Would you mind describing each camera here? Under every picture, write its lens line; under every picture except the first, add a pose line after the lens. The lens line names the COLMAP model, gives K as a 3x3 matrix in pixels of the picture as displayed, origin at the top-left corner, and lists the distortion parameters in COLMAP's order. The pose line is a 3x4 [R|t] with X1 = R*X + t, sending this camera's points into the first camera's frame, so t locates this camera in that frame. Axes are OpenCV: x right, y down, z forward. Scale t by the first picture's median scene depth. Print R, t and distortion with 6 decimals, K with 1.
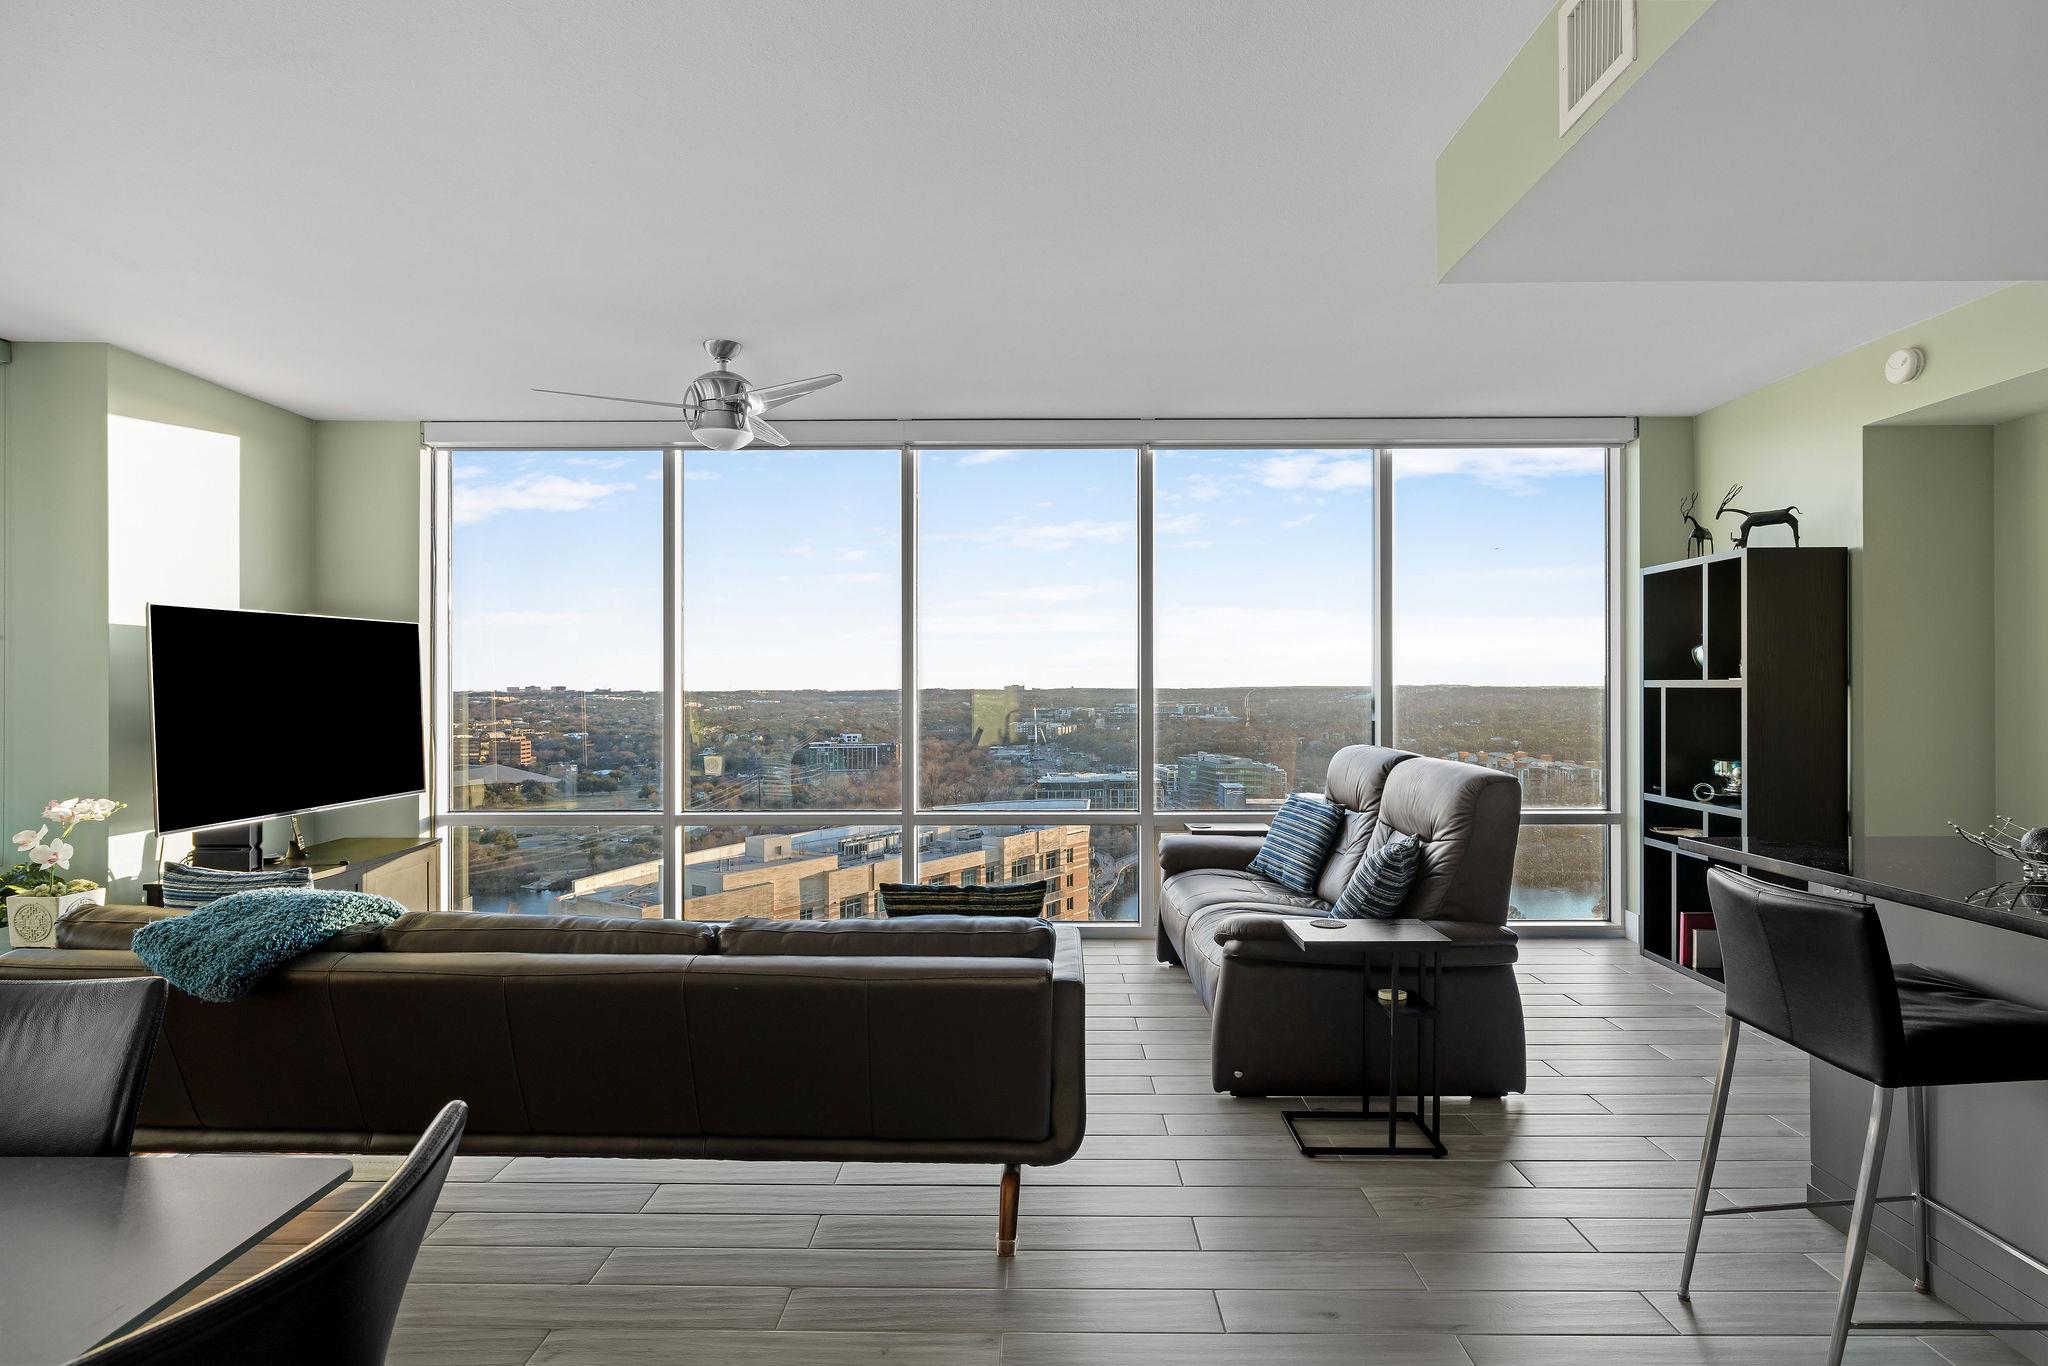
lens RADIAL K [[1050.0, 0, 1026.9], [0, 1050.0, 695.6], [0, 0, 1]] dist [-0.000334, -0.000180]
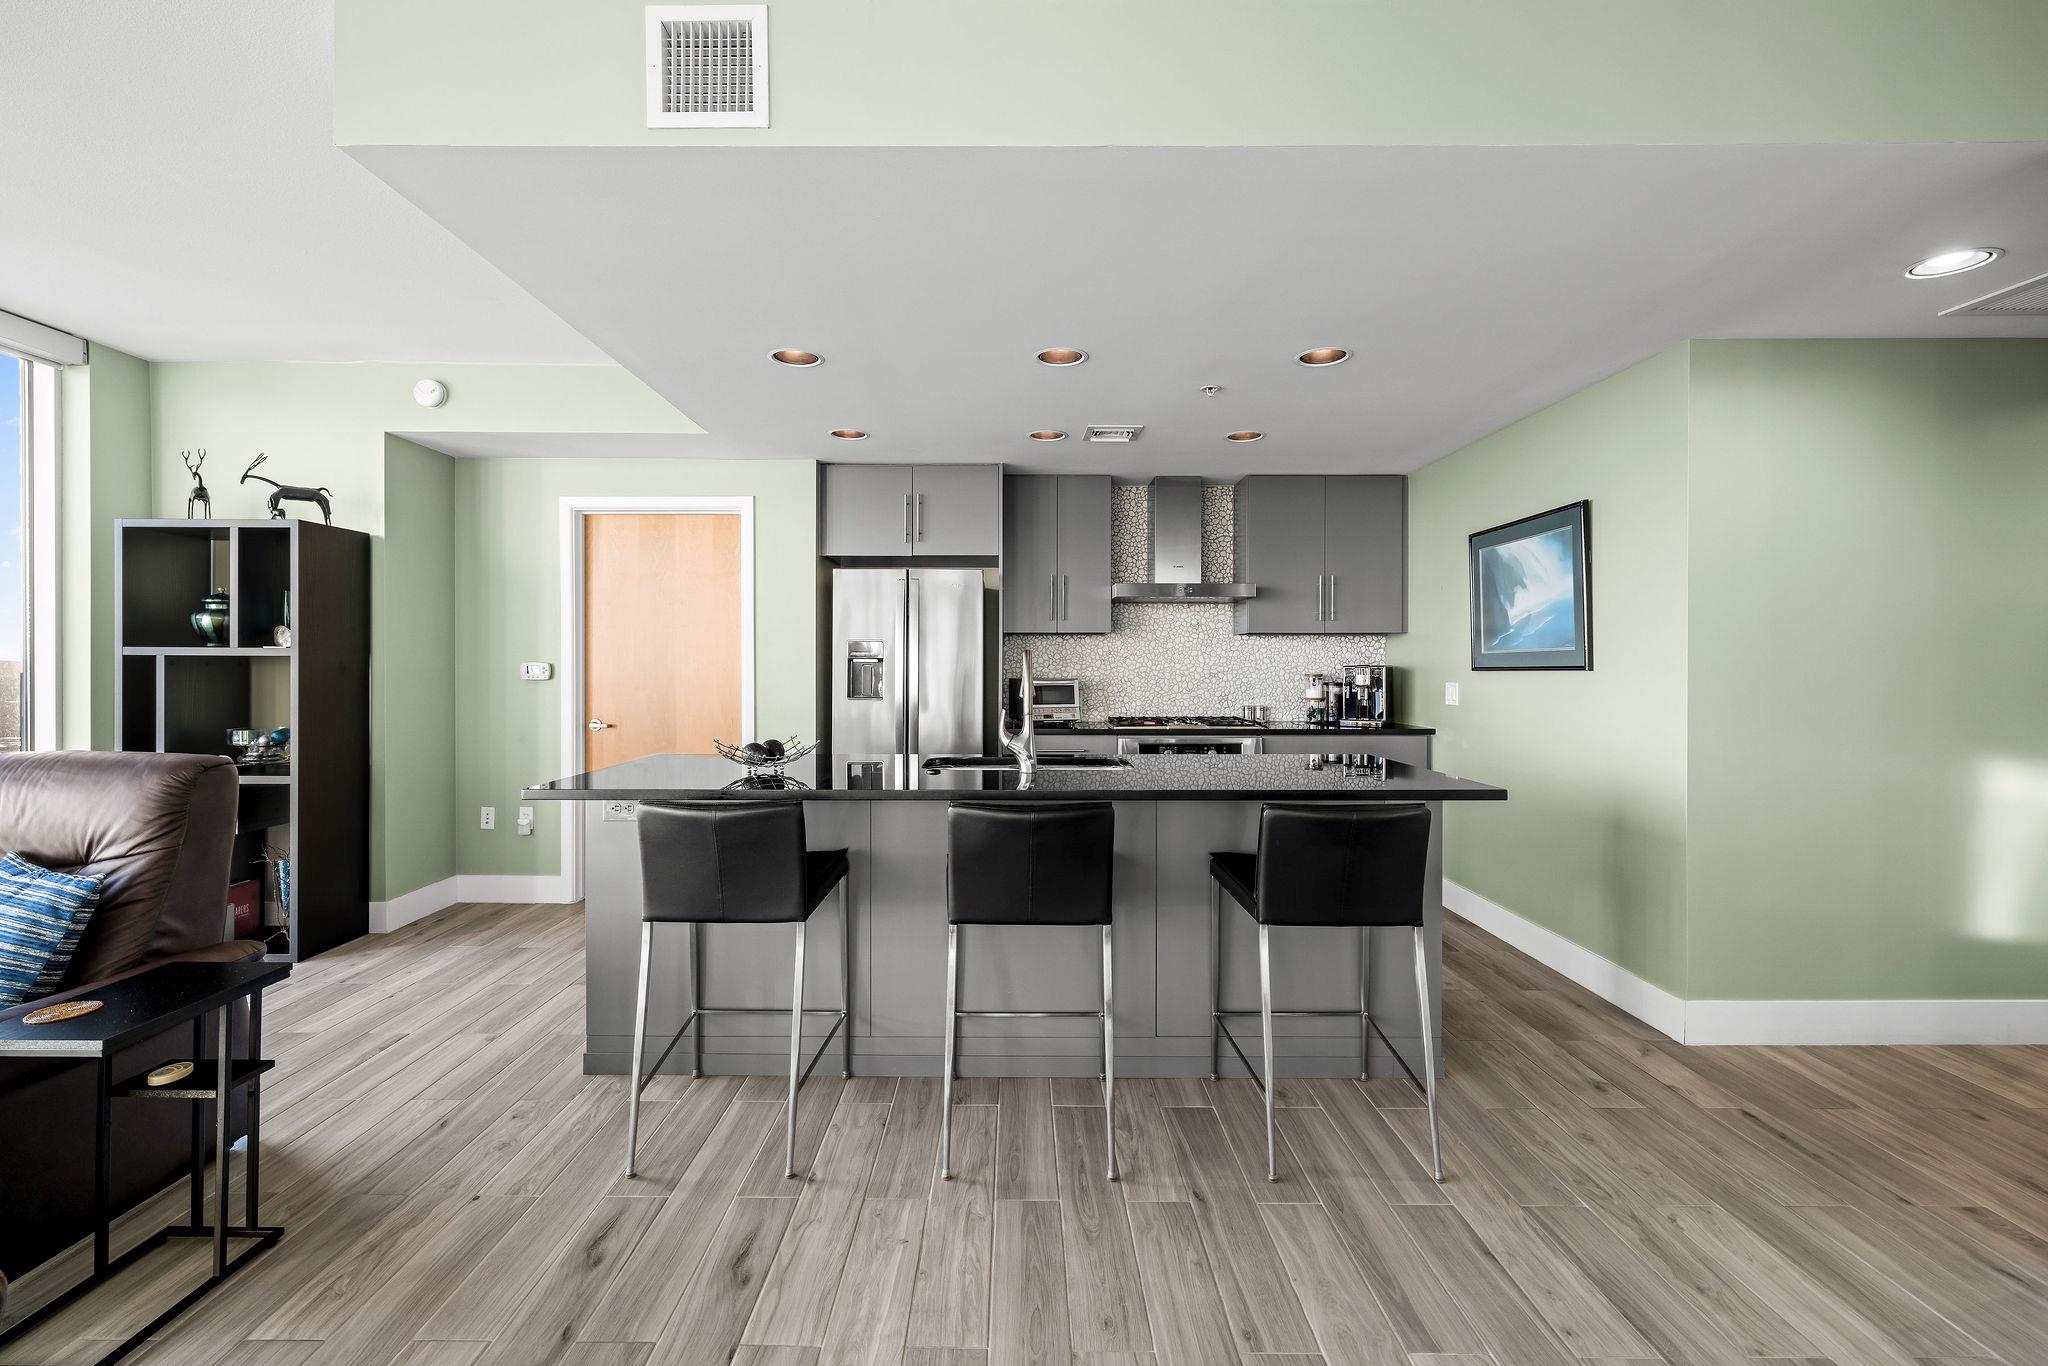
lens RADIAL K [[892.2, 0, 1011.6], [0, 892.2, 675.5], [0, 0, 1]] dist [0.001729, 0.000204]
pose [[-0.007676, -0.008979, 0.999930, -0.165686], [0.004406, 0.999950, 0.009013, 0.005653], [-0.999961, 0.004475, -0.007636, 0.265785]]
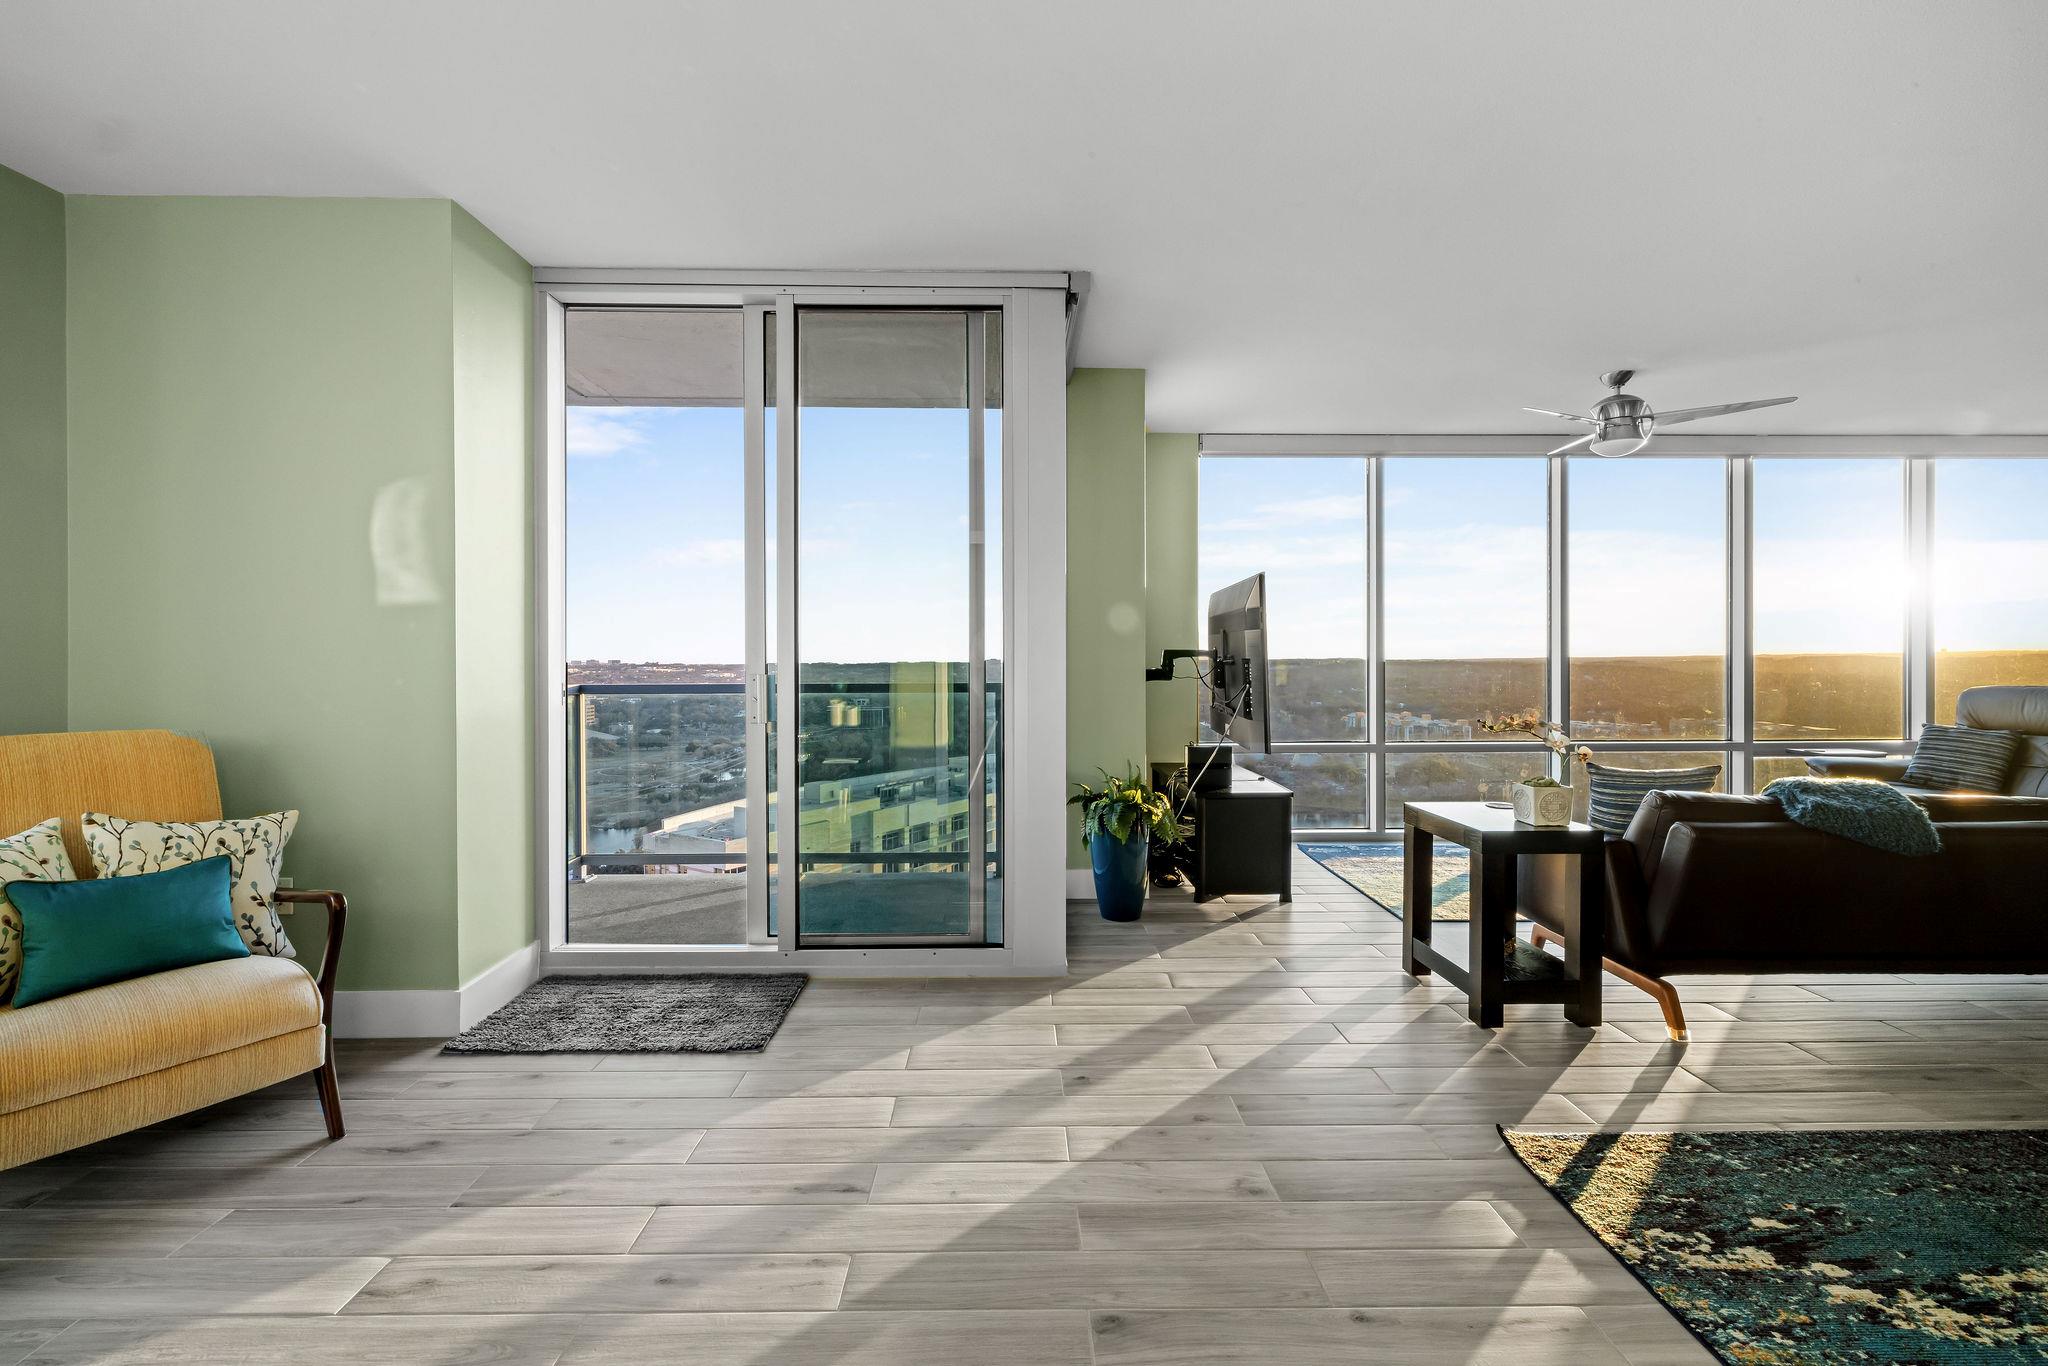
lens RADIAL K [[861.6, 0, 1027.4], [0, 861.6, 668.2], [0, 0, 1]] dist [0.000155, 0.000188]
pose [[0.999580, -0.001299, 0.028947, -0.865580], [0.001259, 0.999998, 0.001394, 0.020688], [-0.028949, -0.001357, 0.999580, -0.029971]]
